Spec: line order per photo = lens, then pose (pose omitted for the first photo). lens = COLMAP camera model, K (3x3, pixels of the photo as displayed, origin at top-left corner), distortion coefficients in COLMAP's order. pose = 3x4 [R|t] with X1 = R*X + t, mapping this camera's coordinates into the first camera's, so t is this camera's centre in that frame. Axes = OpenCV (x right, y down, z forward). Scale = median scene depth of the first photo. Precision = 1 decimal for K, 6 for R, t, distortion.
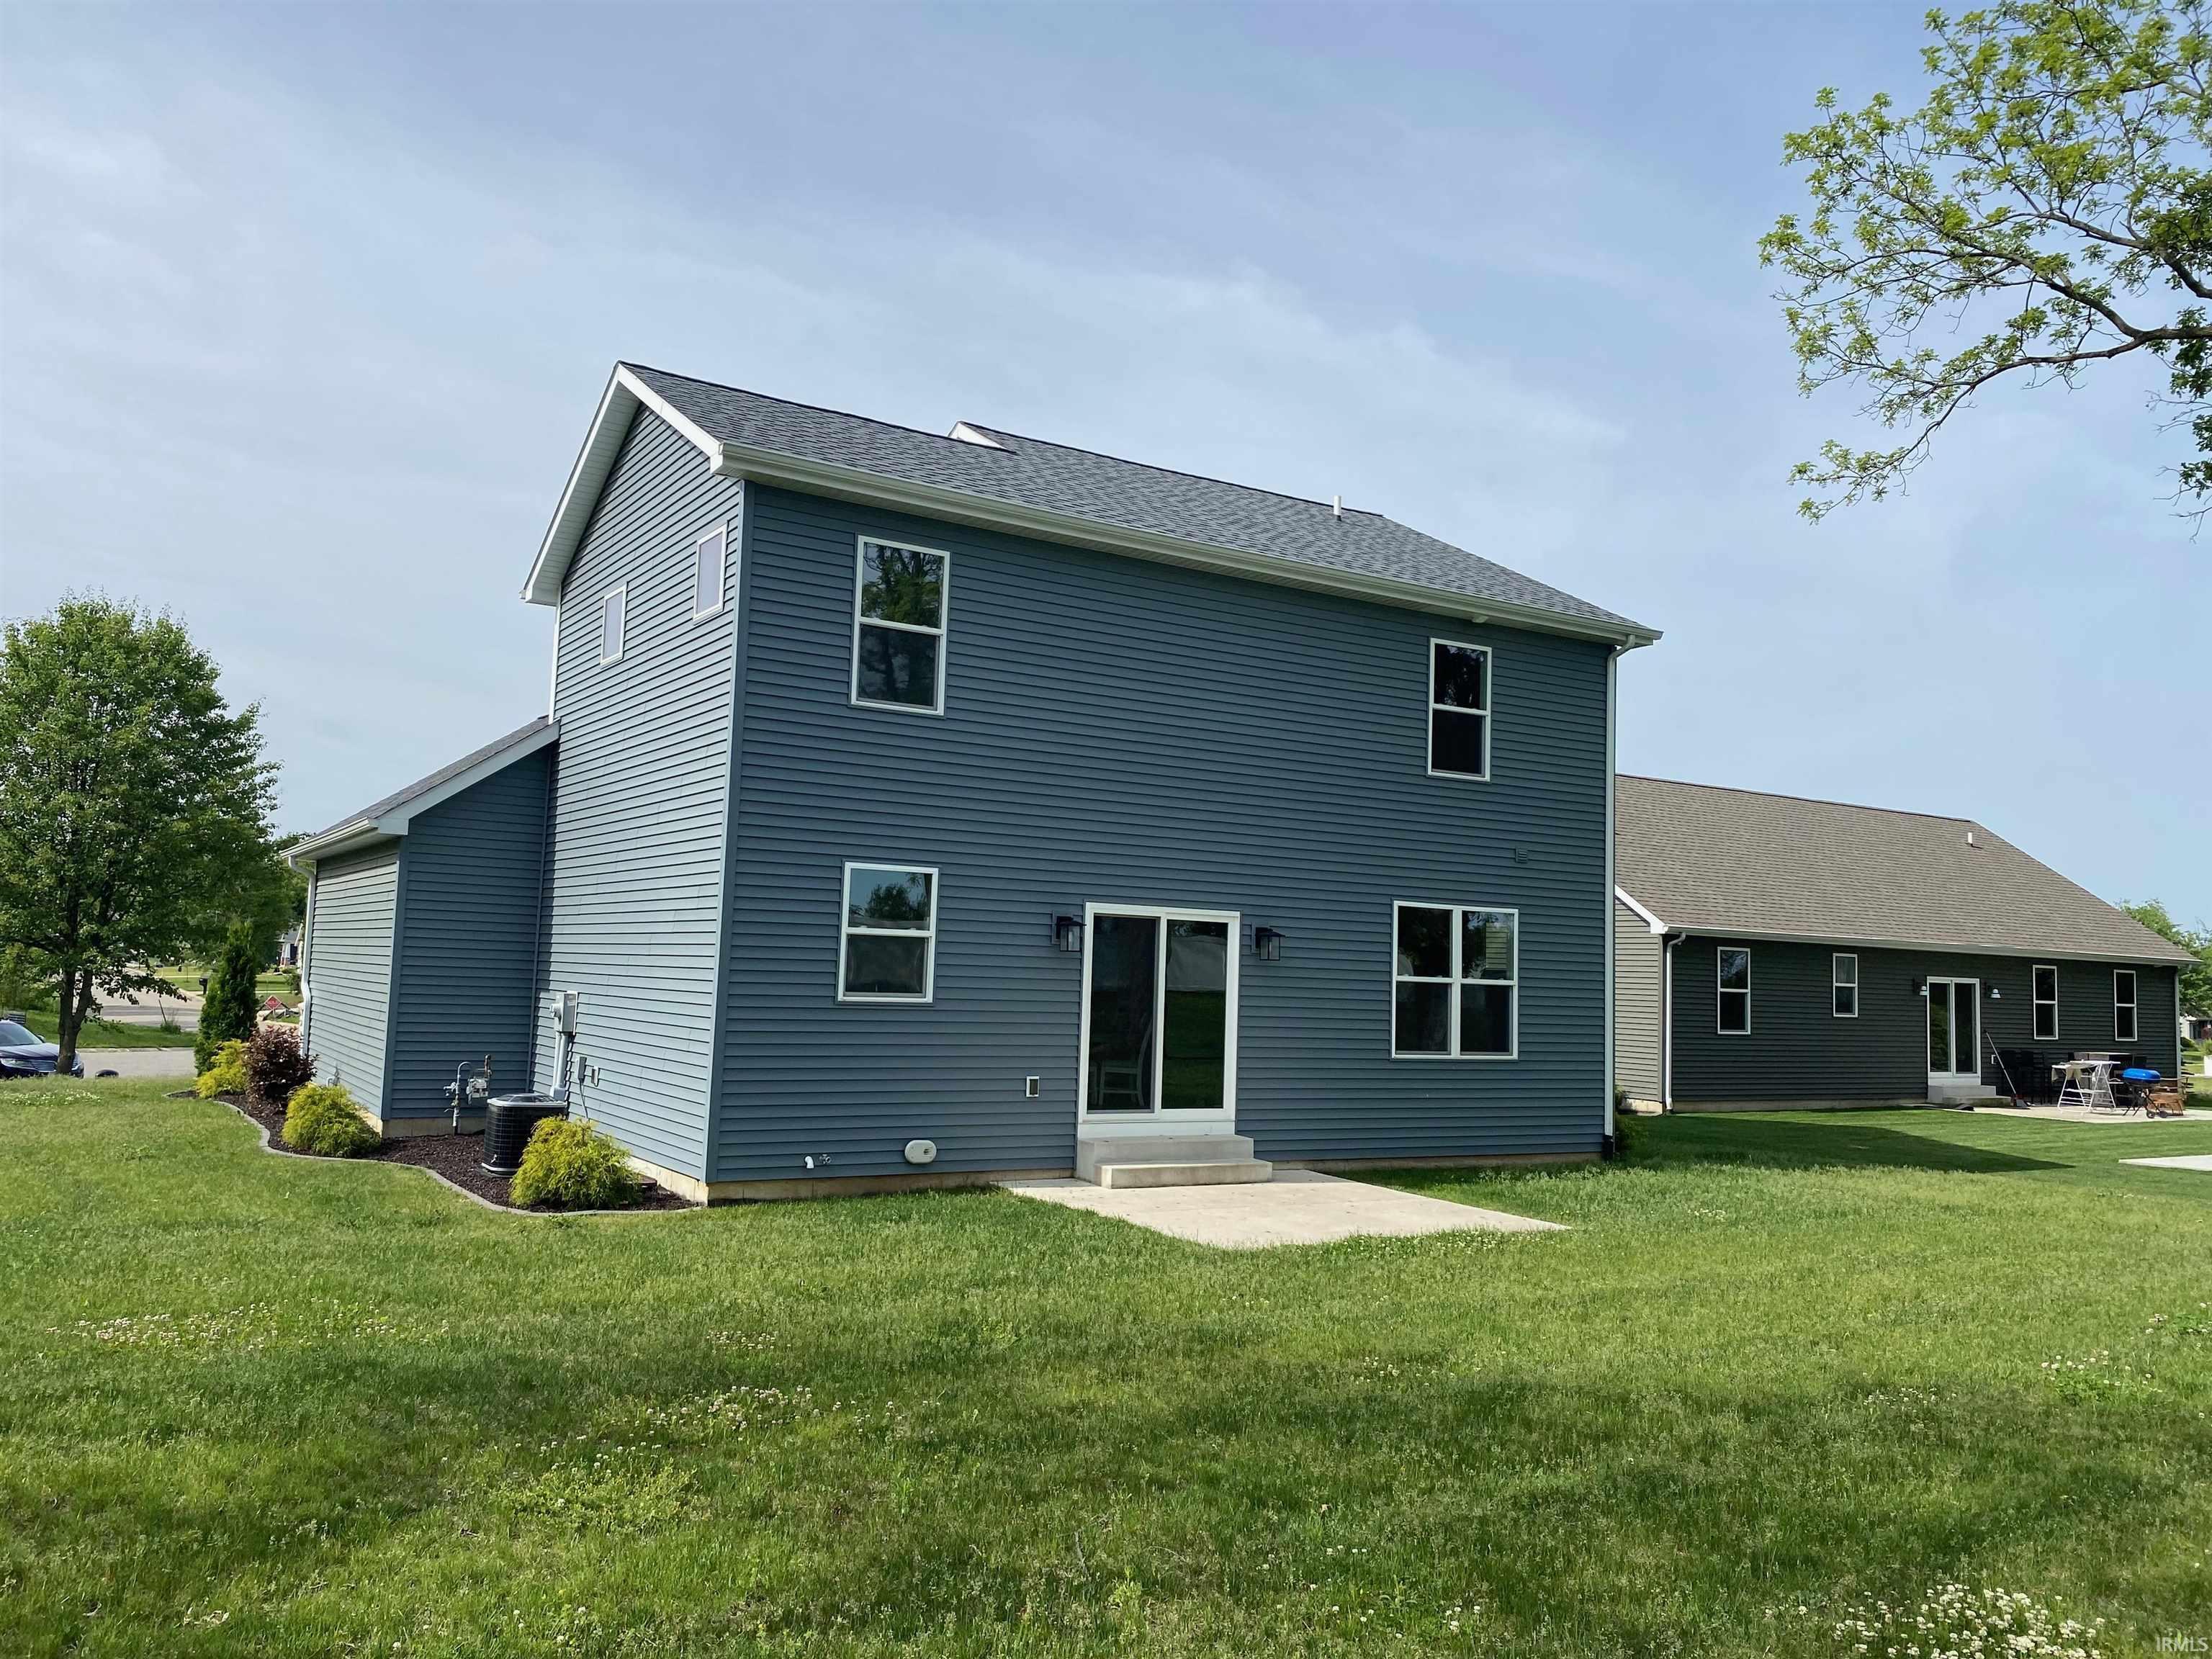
lens RADIAL K [[1678.5, 0, 1106.1], [0, 1678.5, 819.4], [0, 0, 1]] dist [0.028224, -0.034971]
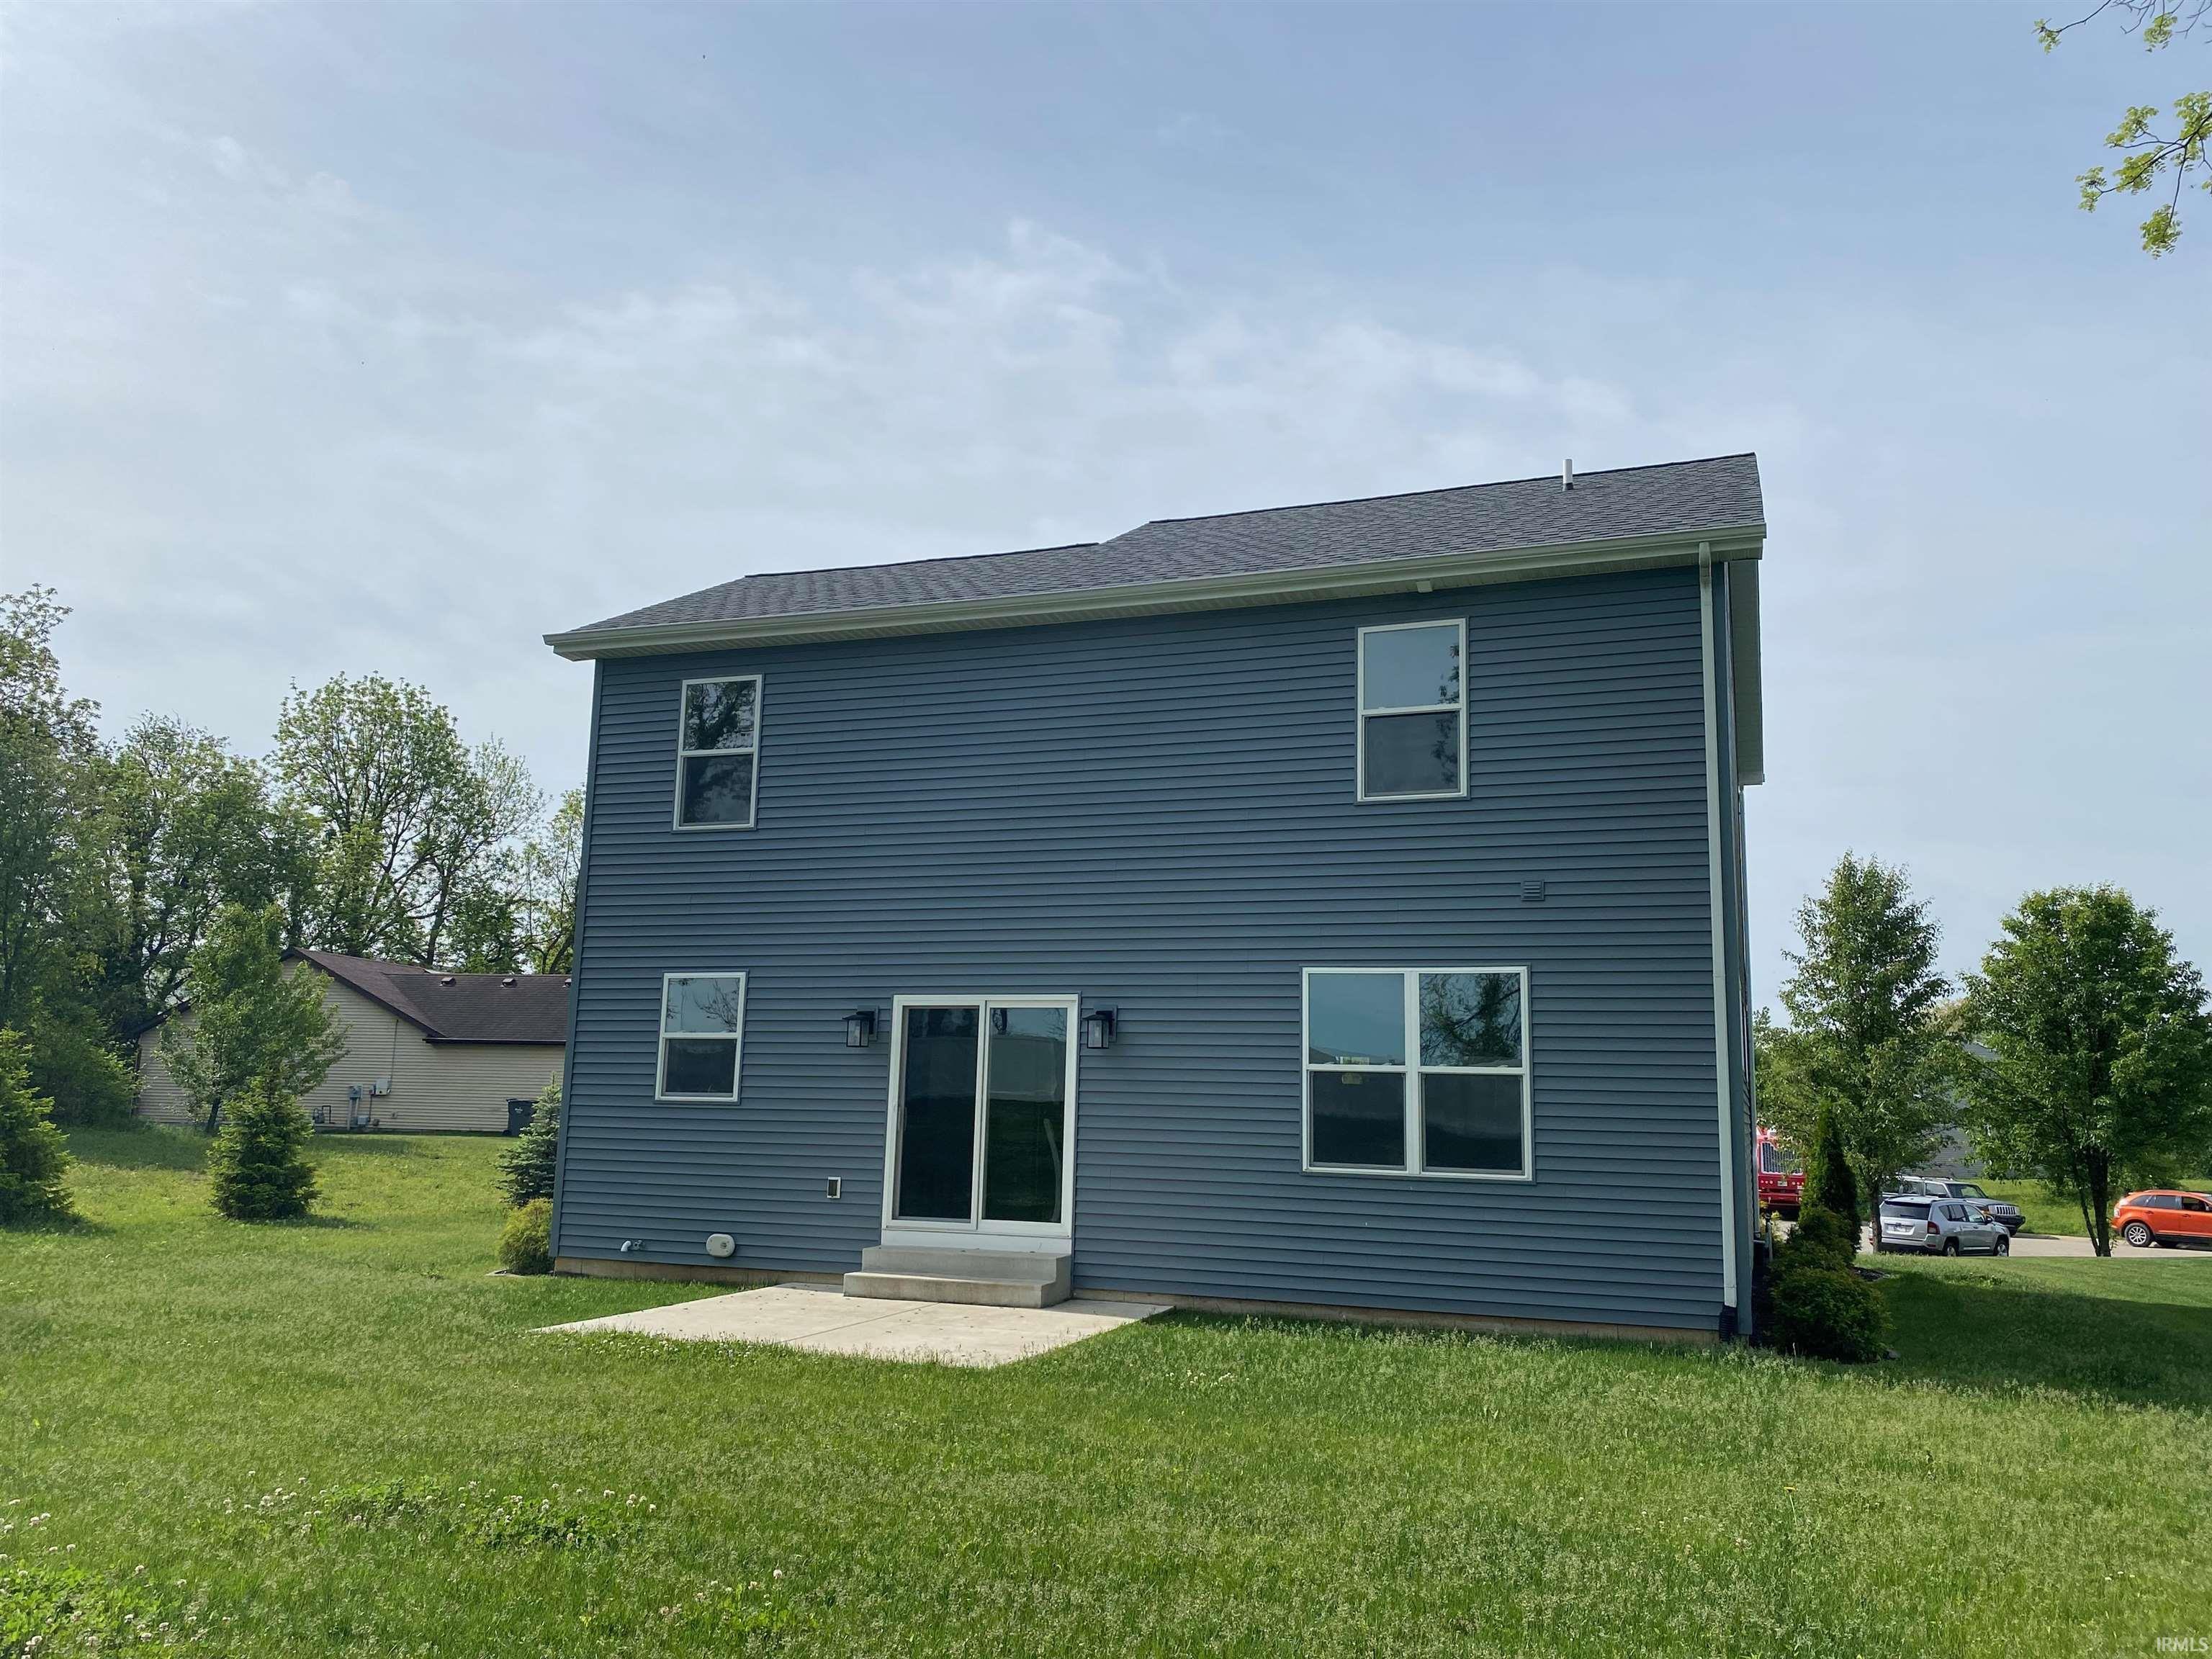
lens RADIAL K [[1678.5, 0, 1108.6], [0, 1678.5, 841.3], [0, 0, 1]] dist [0.028224, -0.034971]
pose [[0.619482, -0.152289, -0.770098, 0.800440], [0.067396, 0.987698, -0.141105, 0.104147], [0.782113, 0.035511, 0.622125, 0.485632]]
